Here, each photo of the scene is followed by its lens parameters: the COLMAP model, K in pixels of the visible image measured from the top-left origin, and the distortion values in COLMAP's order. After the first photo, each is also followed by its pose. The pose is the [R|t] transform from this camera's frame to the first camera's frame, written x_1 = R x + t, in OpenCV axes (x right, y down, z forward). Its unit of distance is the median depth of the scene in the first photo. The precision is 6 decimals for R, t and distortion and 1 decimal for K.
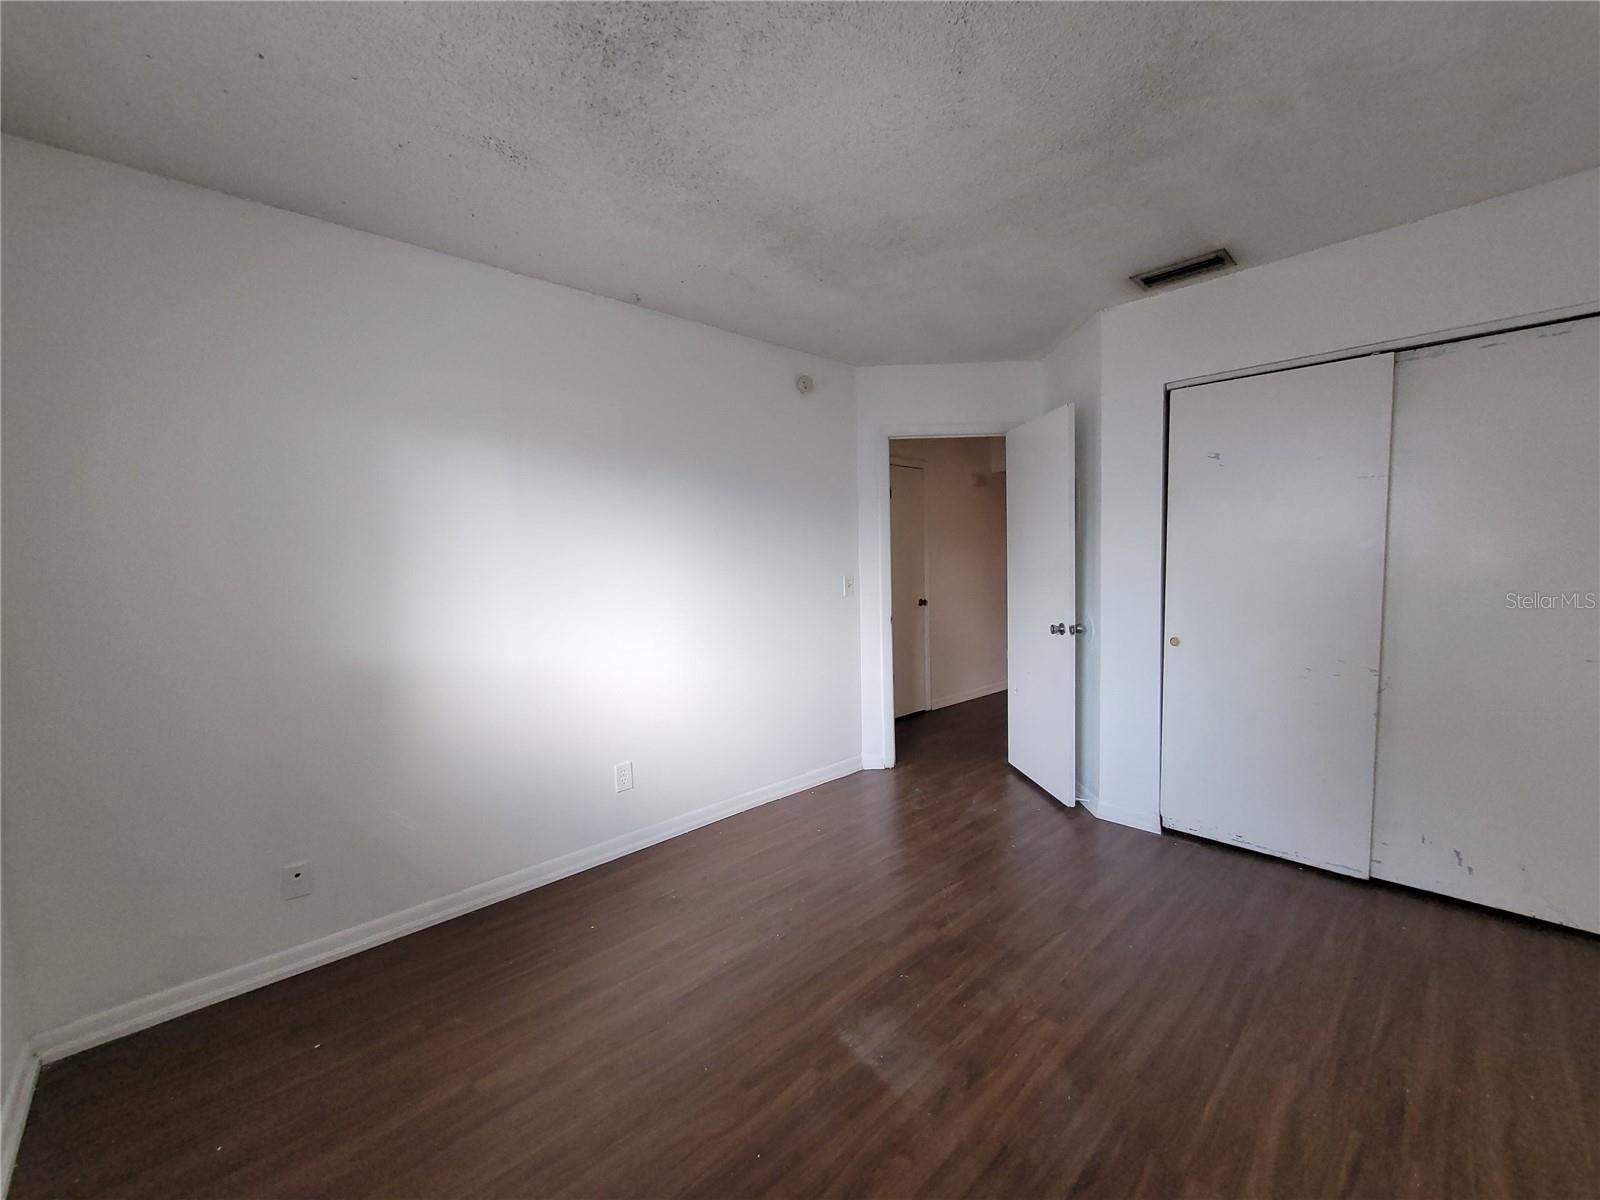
lens RADIAL K [[653.8, 0, 809.1], [0, 653.8, 592.8], [0, 0, 1]] dist [-0.003391, 0.000367]
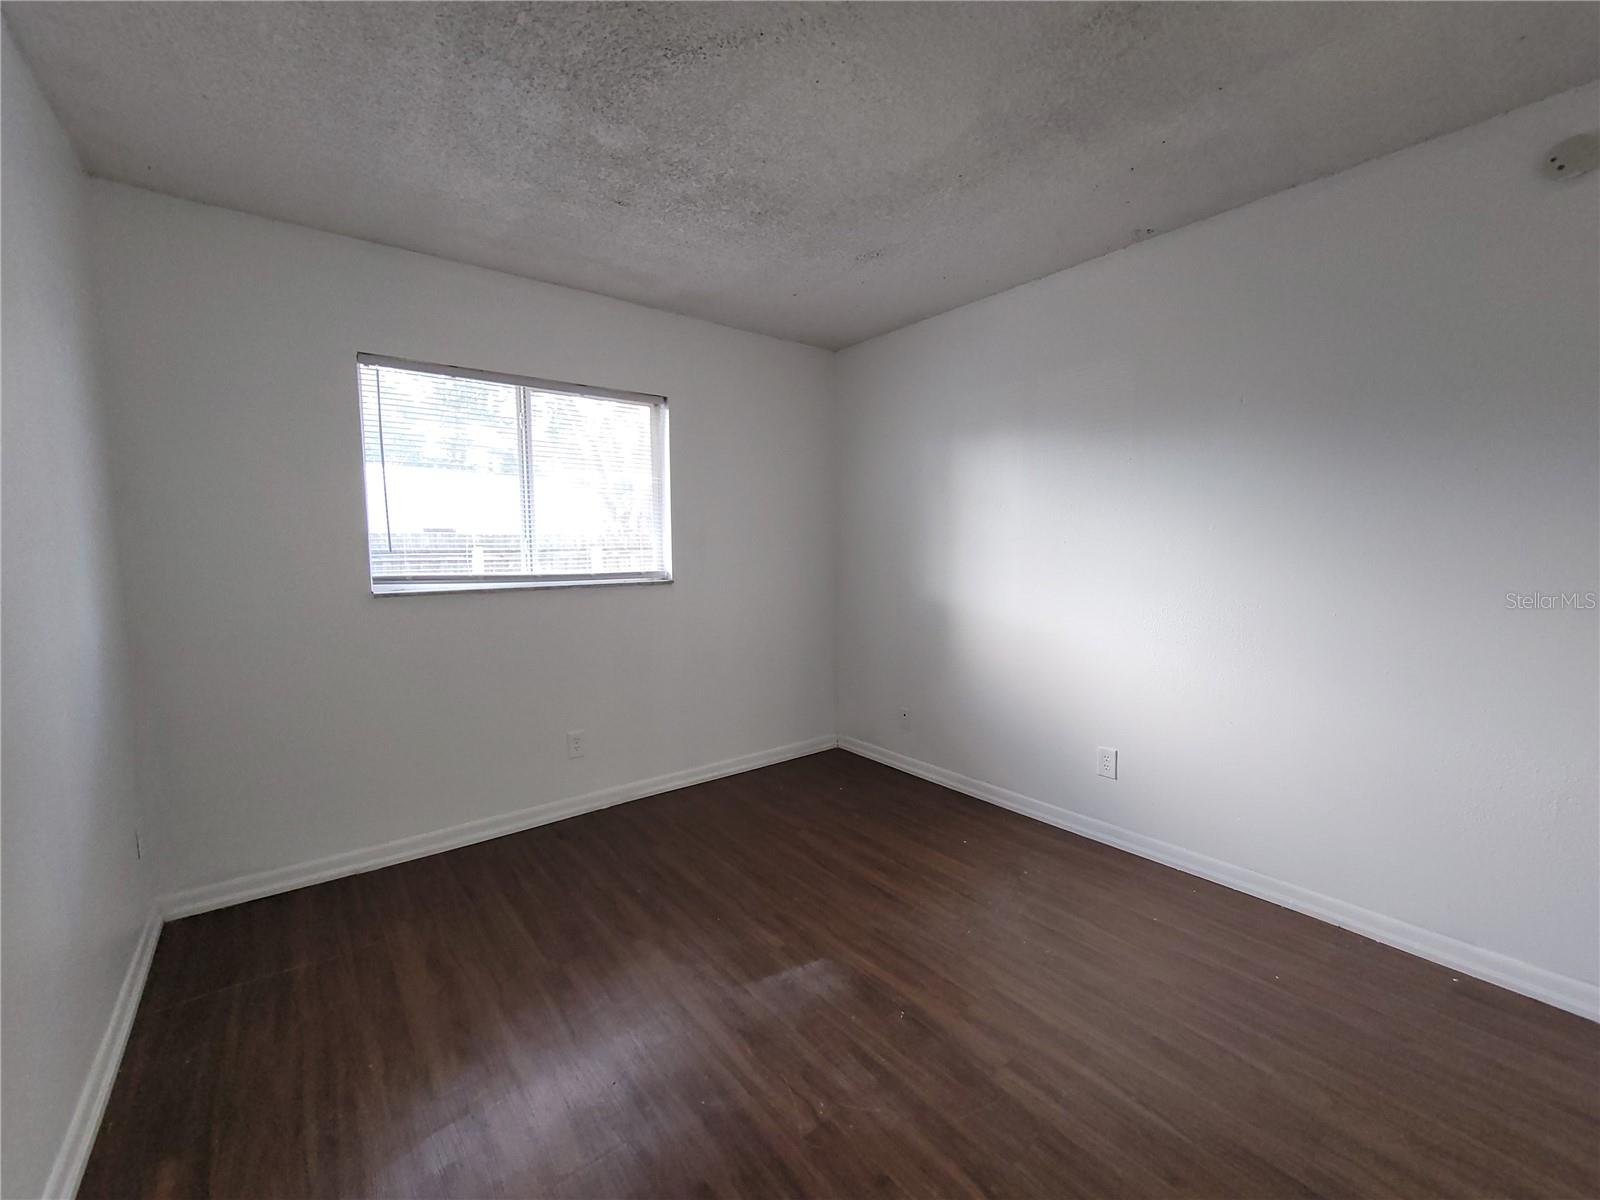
lens RADIAL K [[653.8, 0, 807.9], [0, 653.8, 599.0], [0, 0, 1]] dist [-0.003391, 0.000367]
pose [[-0.092311, 0.110465, -0.989584, 0.812337], [-0.042303, 0.992495, 0.114736, -0.054832], [0.994831, 0.052454, -0.086945, 0.773456]]
